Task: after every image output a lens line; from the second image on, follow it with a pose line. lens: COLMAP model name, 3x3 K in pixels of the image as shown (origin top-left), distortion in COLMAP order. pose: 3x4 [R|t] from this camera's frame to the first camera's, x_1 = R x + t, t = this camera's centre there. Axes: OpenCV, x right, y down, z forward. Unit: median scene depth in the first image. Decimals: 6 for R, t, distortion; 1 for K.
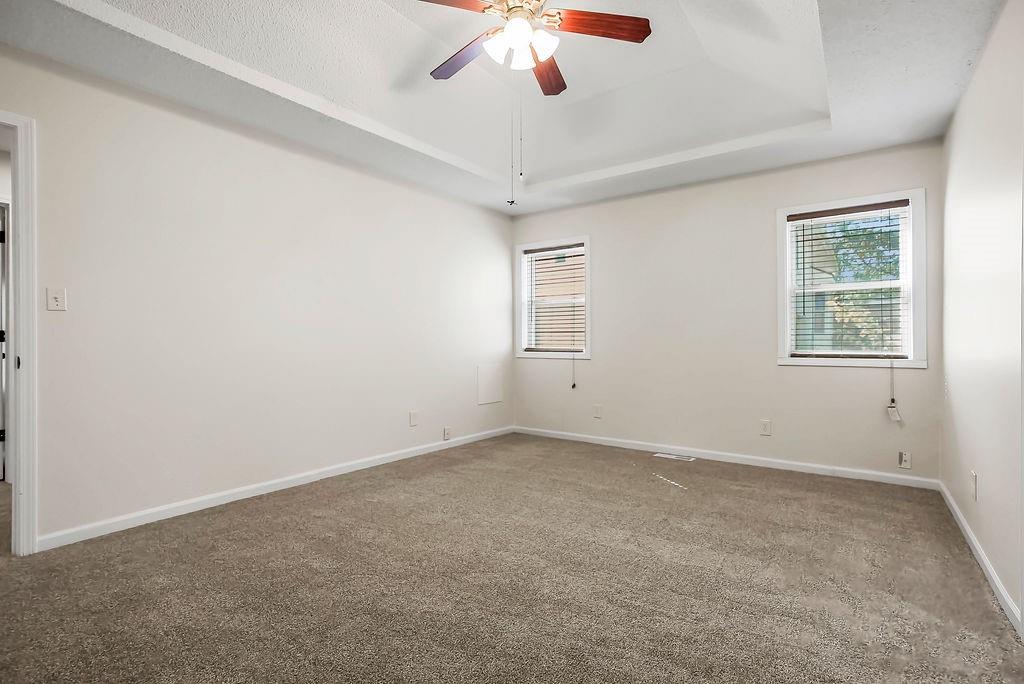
lens RADIAL K [[476.8, 0, 512.9], [0, 476.8, 347.1], [0, 0, 1]] dist [0.001975, 0.000443]
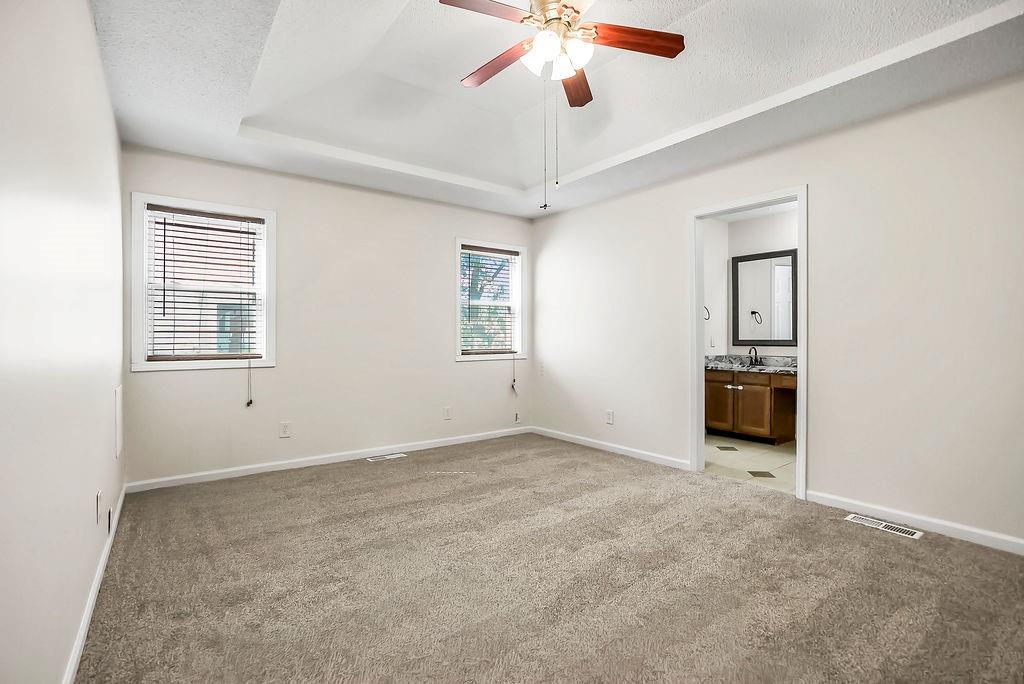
lens RADIAL K [[476.8, 0, 511.8], [0, 476.8, 334.4], [0, 0, 1]] dist [0.001975, 0.000443]
pose [[0.319631, 0.010701, 0.947482, -0.483996], [0.019936, 0.999639, -0.018016, -0.006350], [-0.947332, 0.024647, 0.319302, 0.381232]]
